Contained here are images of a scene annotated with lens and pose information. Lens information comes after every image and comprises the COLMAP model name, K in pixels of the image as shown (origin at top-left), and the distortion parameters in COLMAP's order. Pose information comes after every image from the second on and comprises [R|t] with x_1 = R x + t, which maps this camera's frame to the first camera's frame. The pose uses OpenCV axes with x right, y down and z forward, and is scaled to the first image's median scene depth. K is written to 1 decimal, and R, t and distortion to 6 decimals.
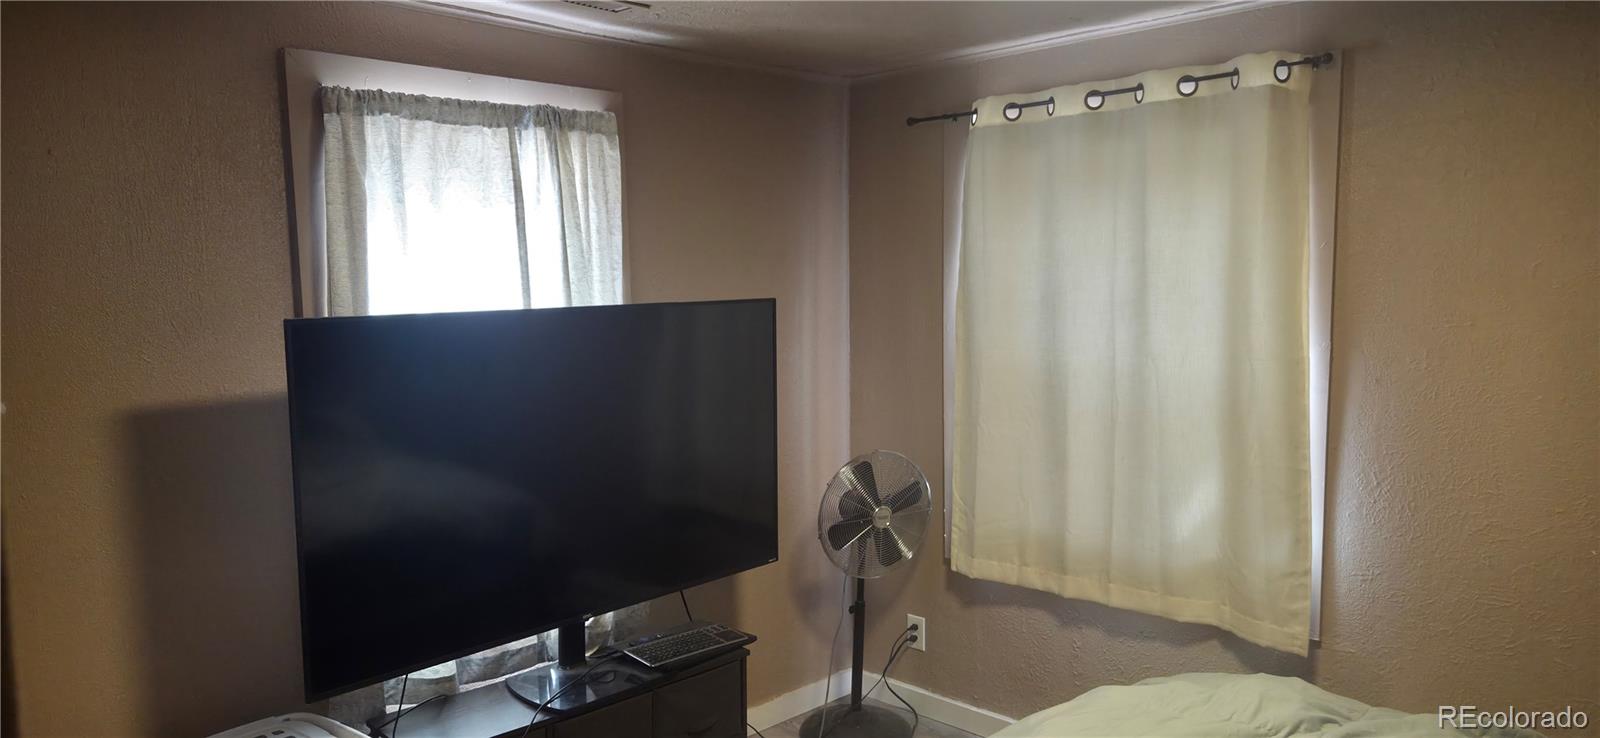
lens RADIAL K [[1060.2, 0, 803.0], [0, 1060.2, 364.5], [0, 0, 1]] dist [0.004735, -0.000060]
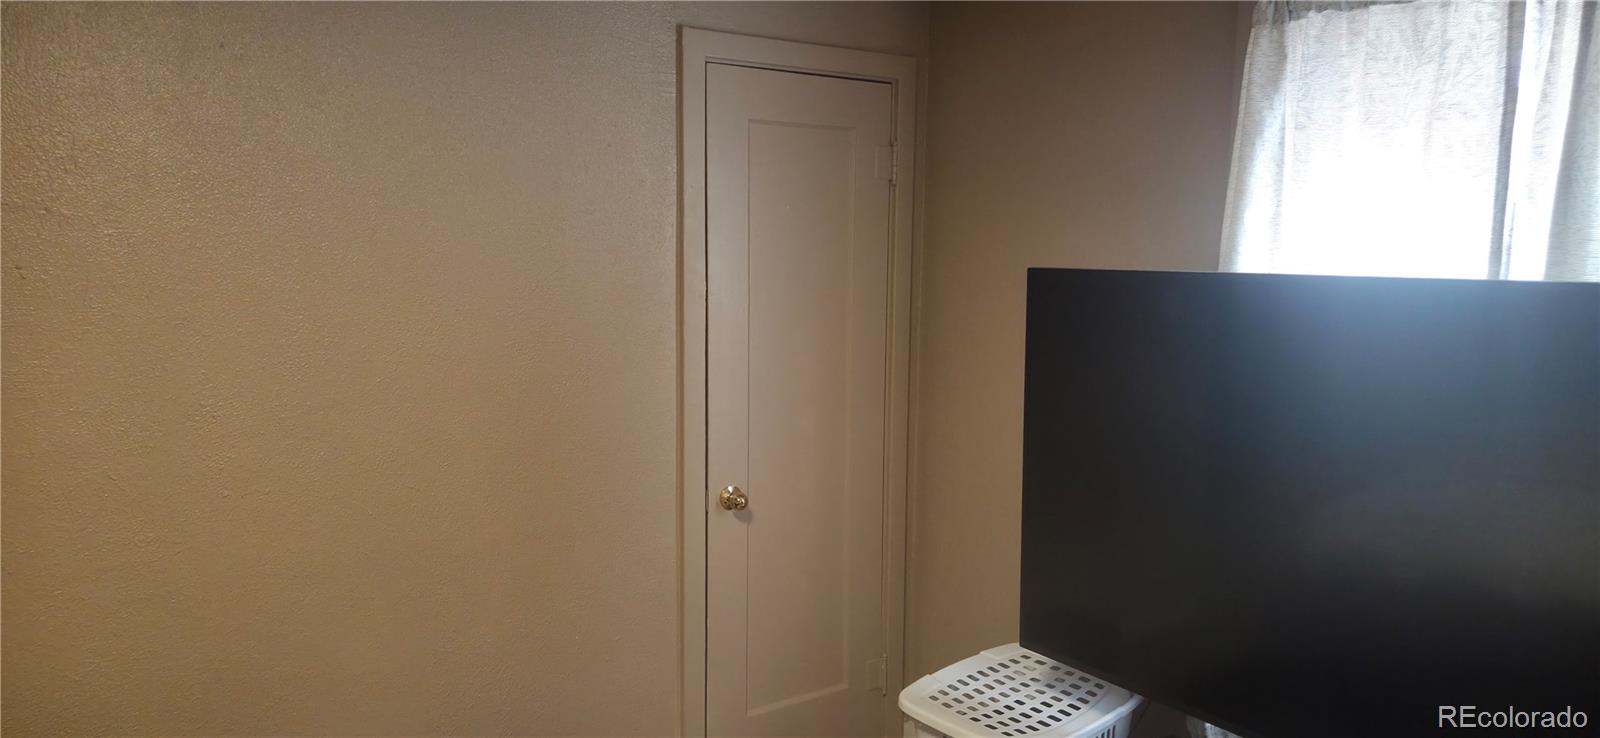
lens RADIAL K [[1060.2, 0, 803.0], [0, 1060.2, 364.5], [0, 0, 1]] dist [0.004735, -0.000060]
pose [[-0.151149, 0.120567, -0.981131, 0.375448], [-0.091960, 0.986515, 0.135395, -0.049337], [0.984224, 0.110690, -0.138023, 0.667533]]
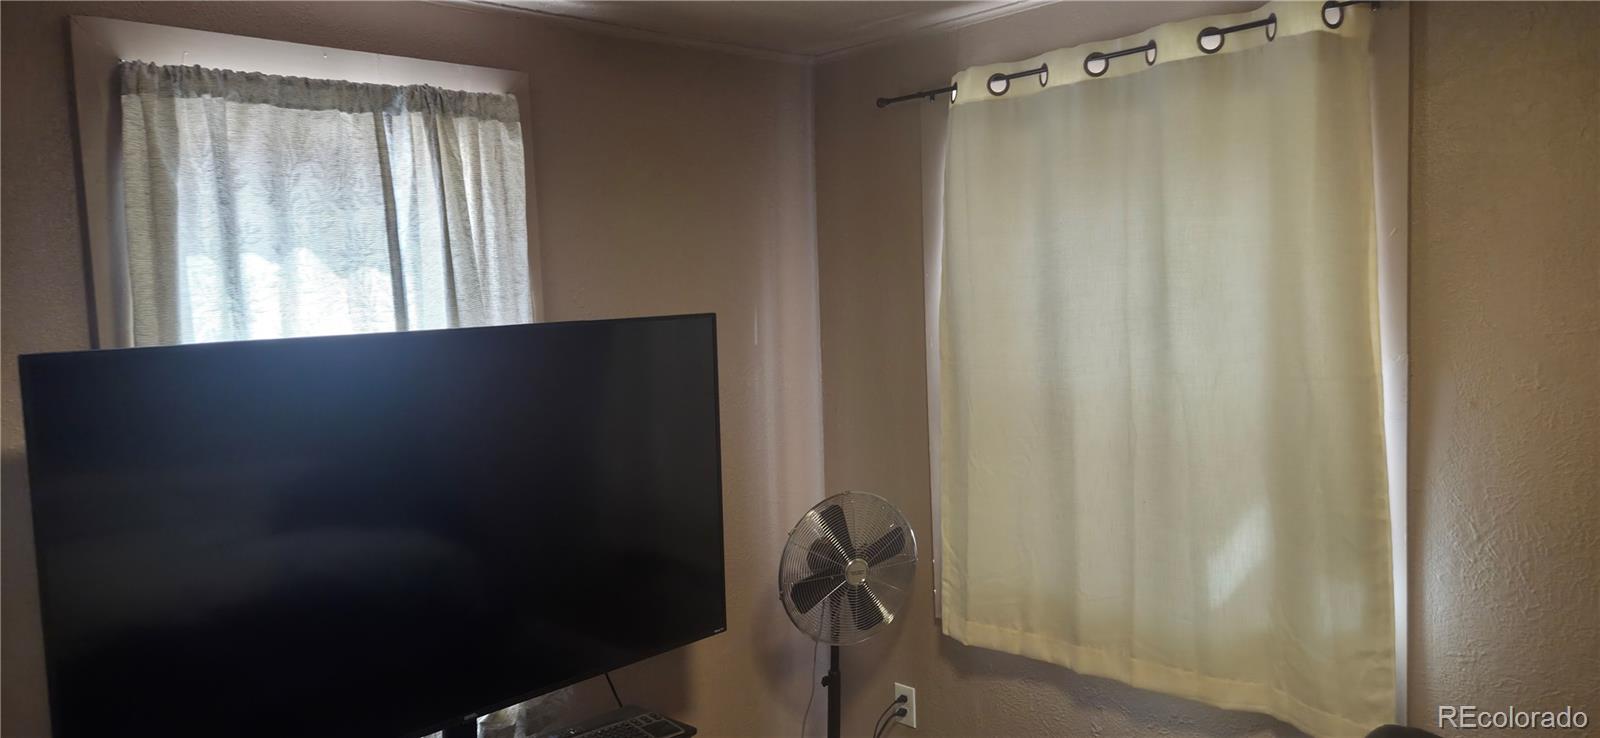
lens RADIAL K [[1024.1, 0, 801.6], [0, 1024.1, 337.4], [0, 0, 1]] dist [0.010105, 0.000615]
pose [[0.999194, -0.019541, -0.035071, 0.072109], [0.018233, 0.999140, -0.037247, -0.013164], [0.035768, 0.036578, 0.998690, 0.211179]]
